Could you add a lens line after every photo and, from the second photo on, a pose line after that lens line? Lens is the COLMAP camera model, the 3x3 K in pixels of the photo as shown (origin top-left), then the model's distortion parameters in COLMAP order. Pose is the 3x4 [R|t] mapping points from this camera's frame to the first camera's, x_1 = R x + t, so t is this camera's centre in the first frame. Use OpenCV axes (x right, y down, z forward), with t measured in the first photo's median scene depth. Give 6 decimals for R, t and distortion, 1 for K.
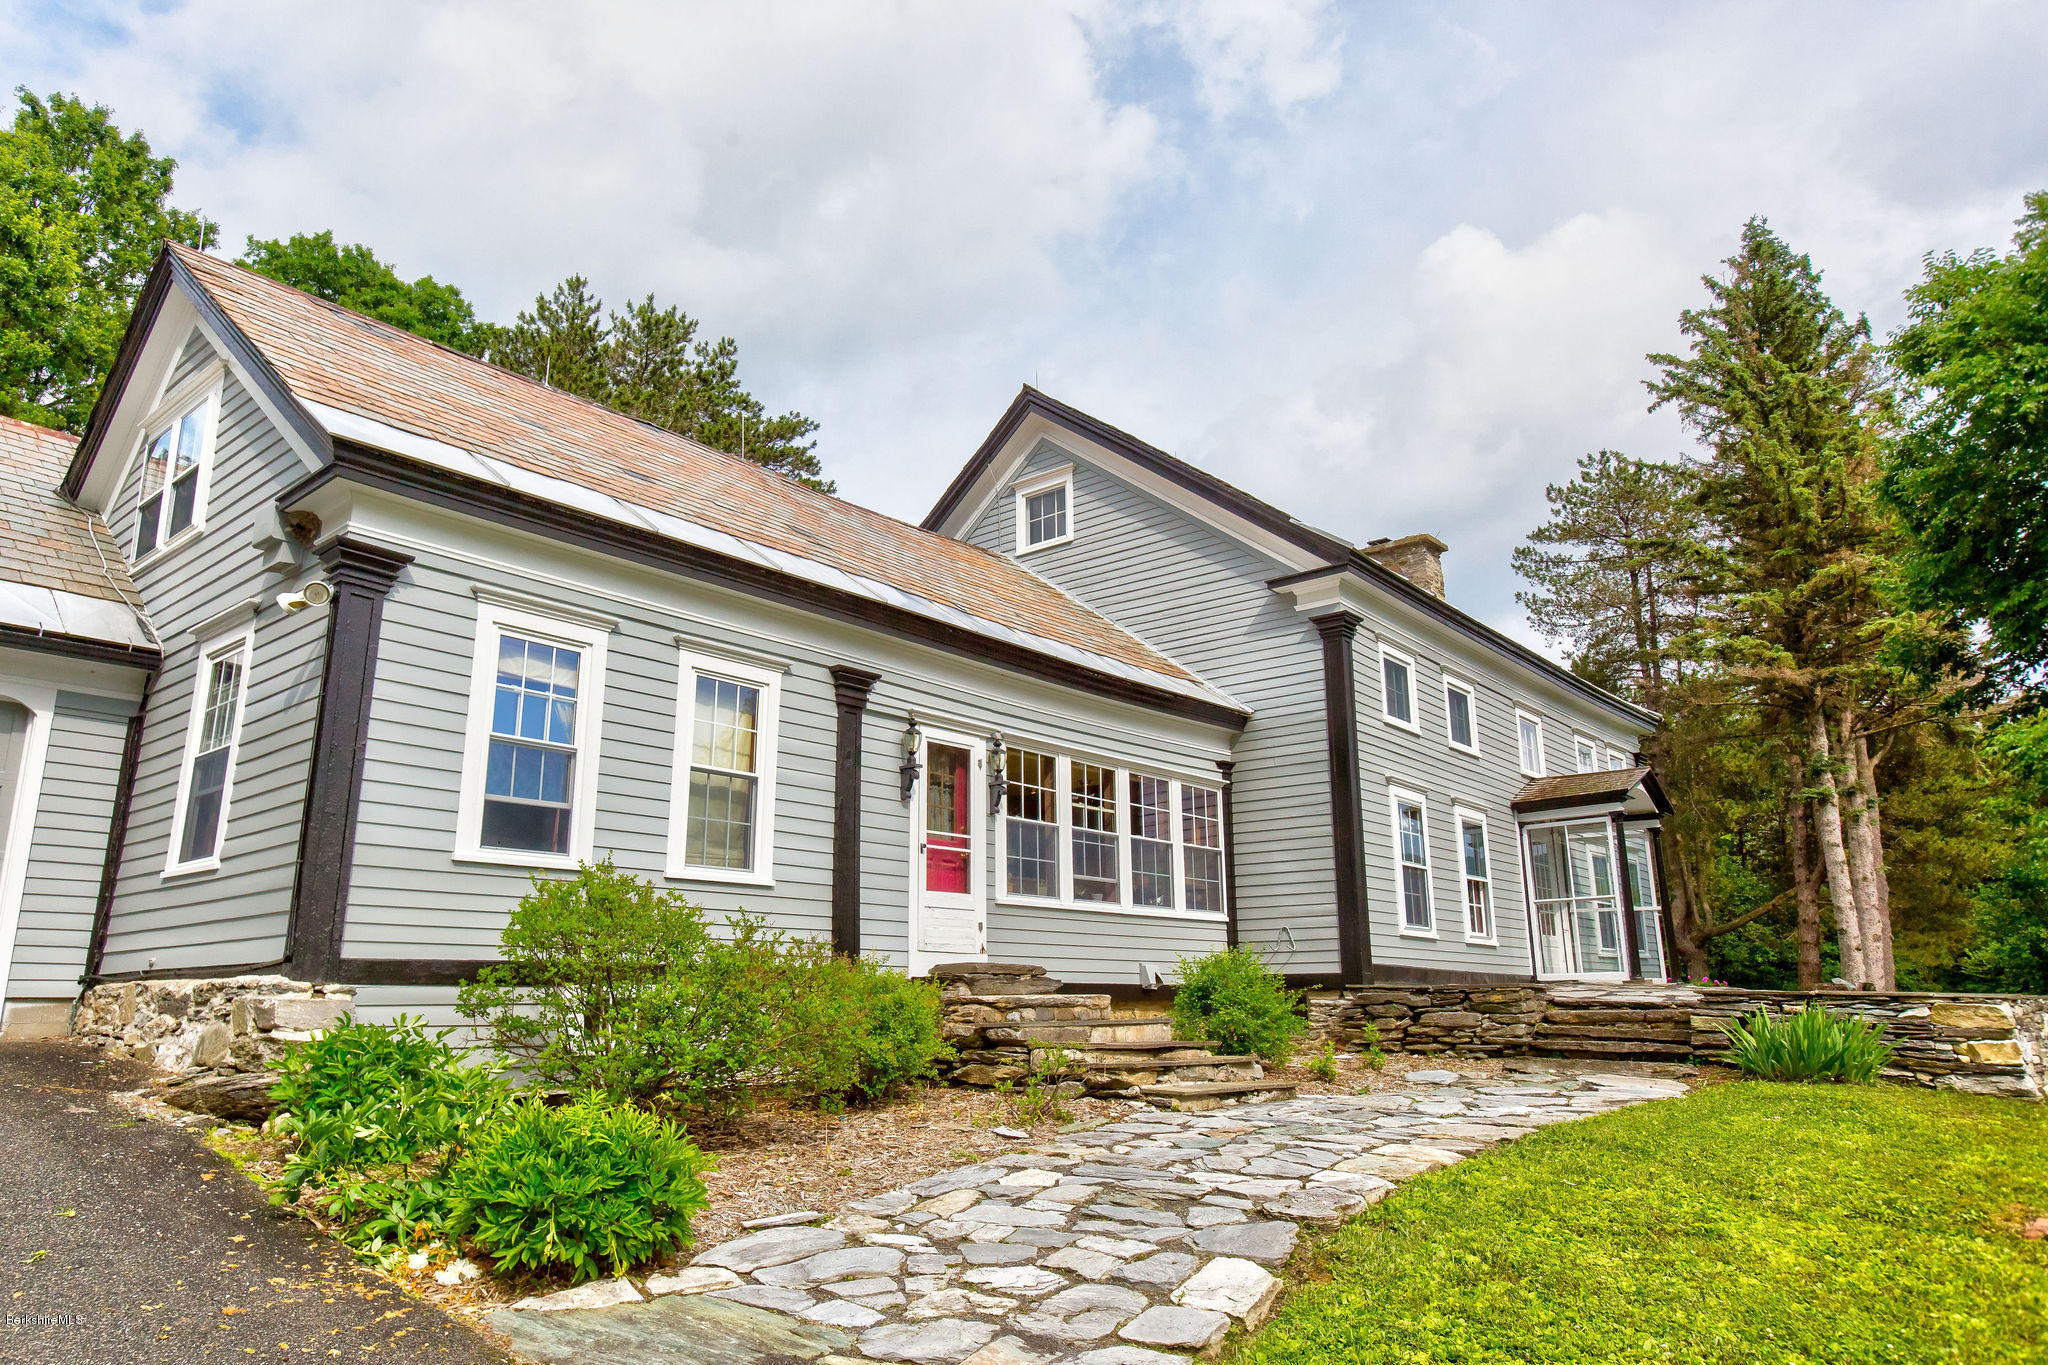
lens RADIAL K [[1305.8, 0, 1023.6], [0, 1305.8, 688.3], [0, 0, 1]] dist [0.007315, 0.003196]
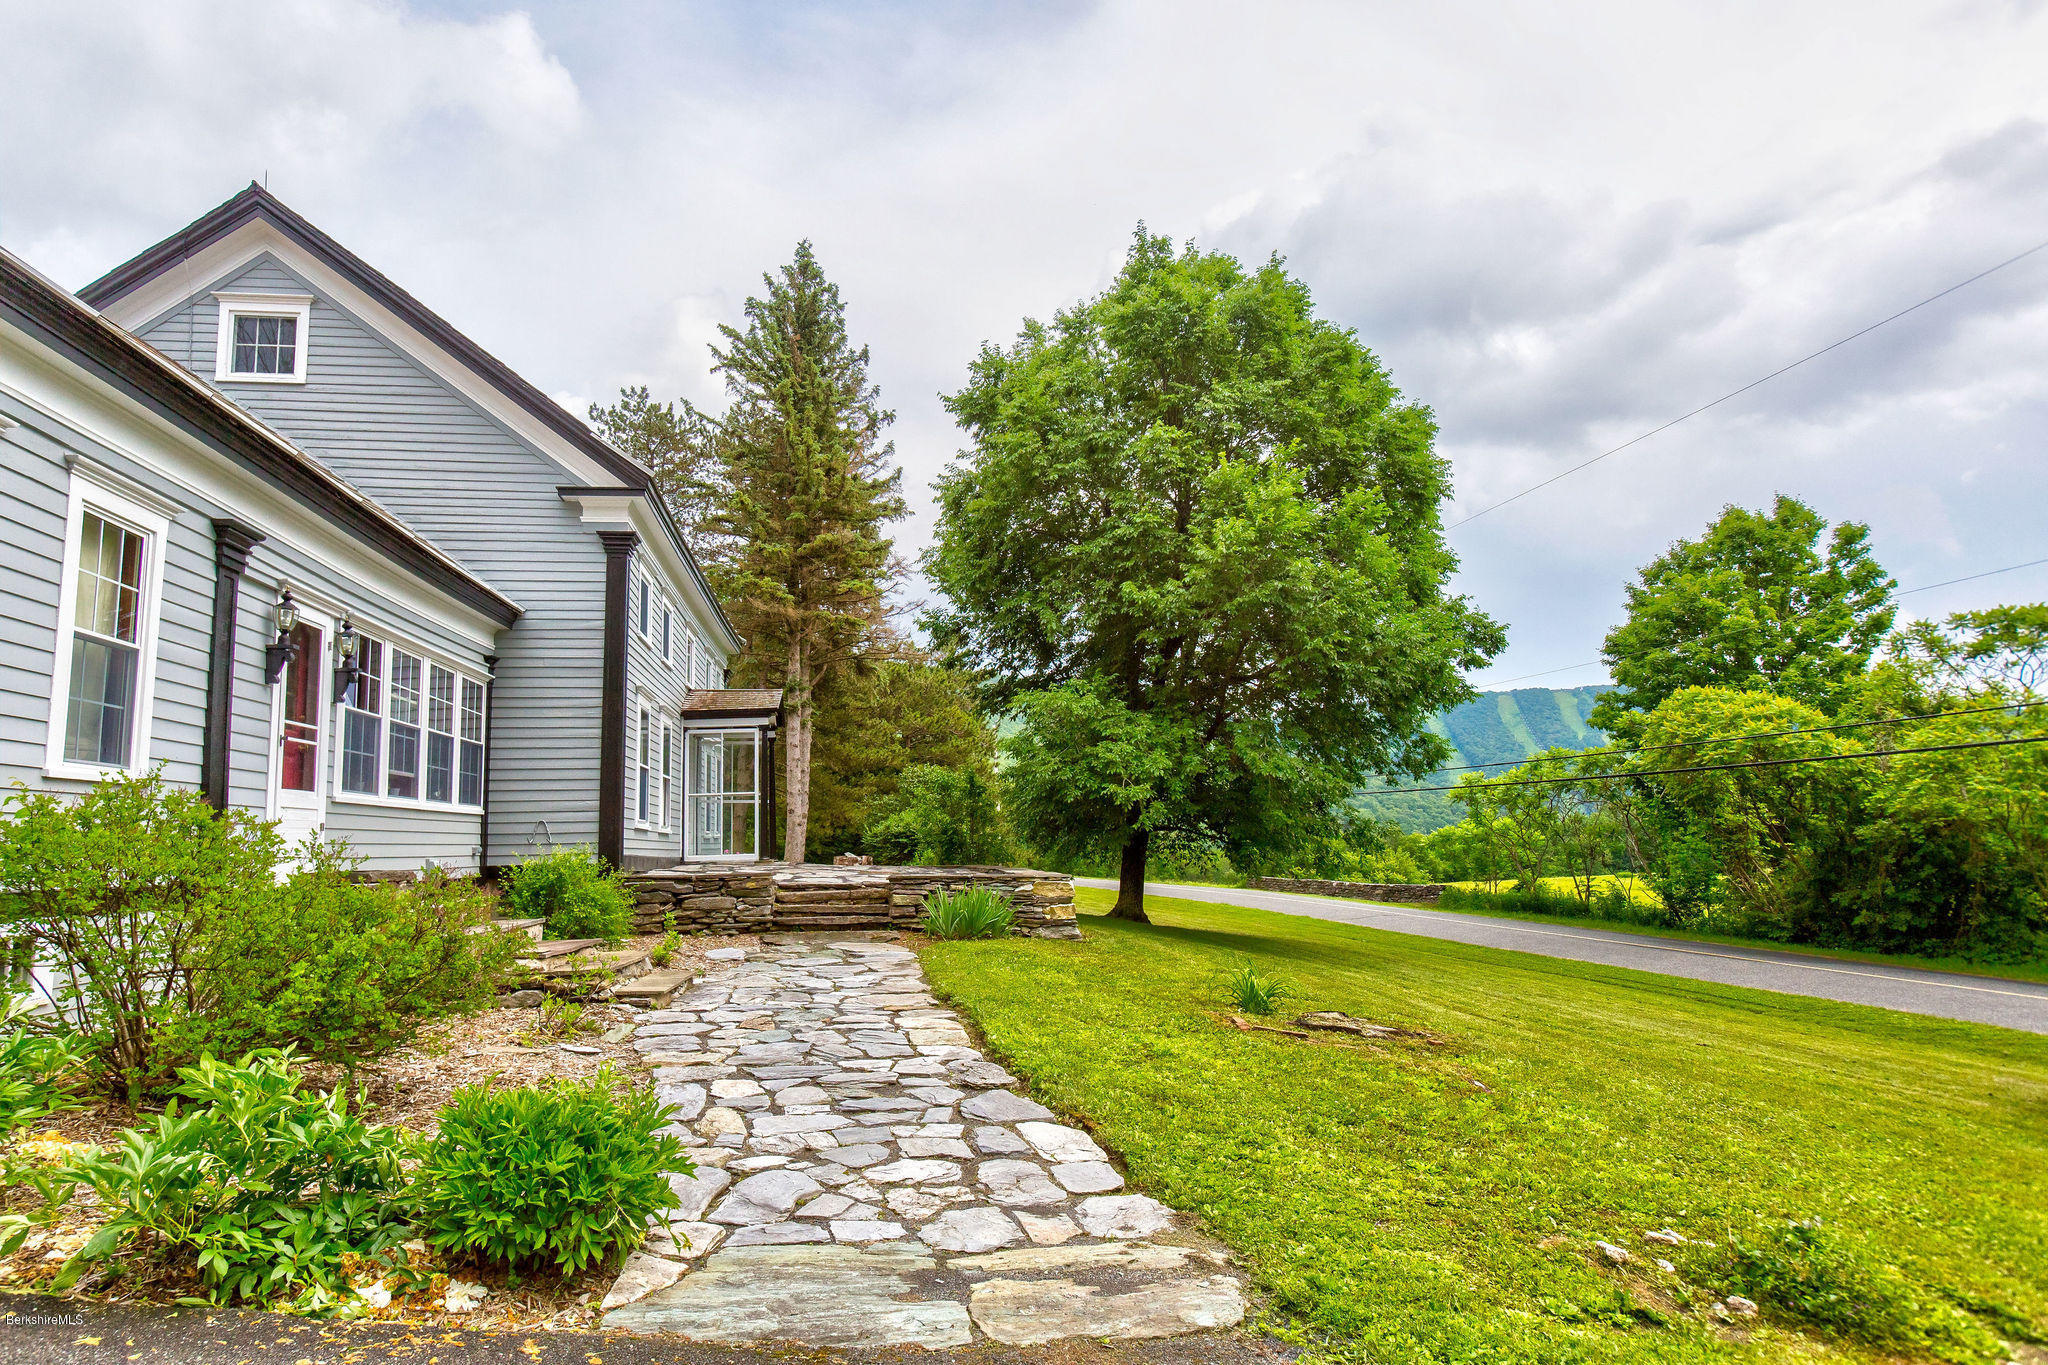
lens RADIAL K [[1202.2, 0, 1019.1], [0, 1202.2, 678.9], [0, 0, 1]] dist [0.001962, 0.000445]
pose [[0.671046, 0.094064, 0.735424, -0.261139], [-0.158712, 0.987150, 0.018558, -0.008517], [-0.724229, -0.129174, 0.677353, 0.081685]]
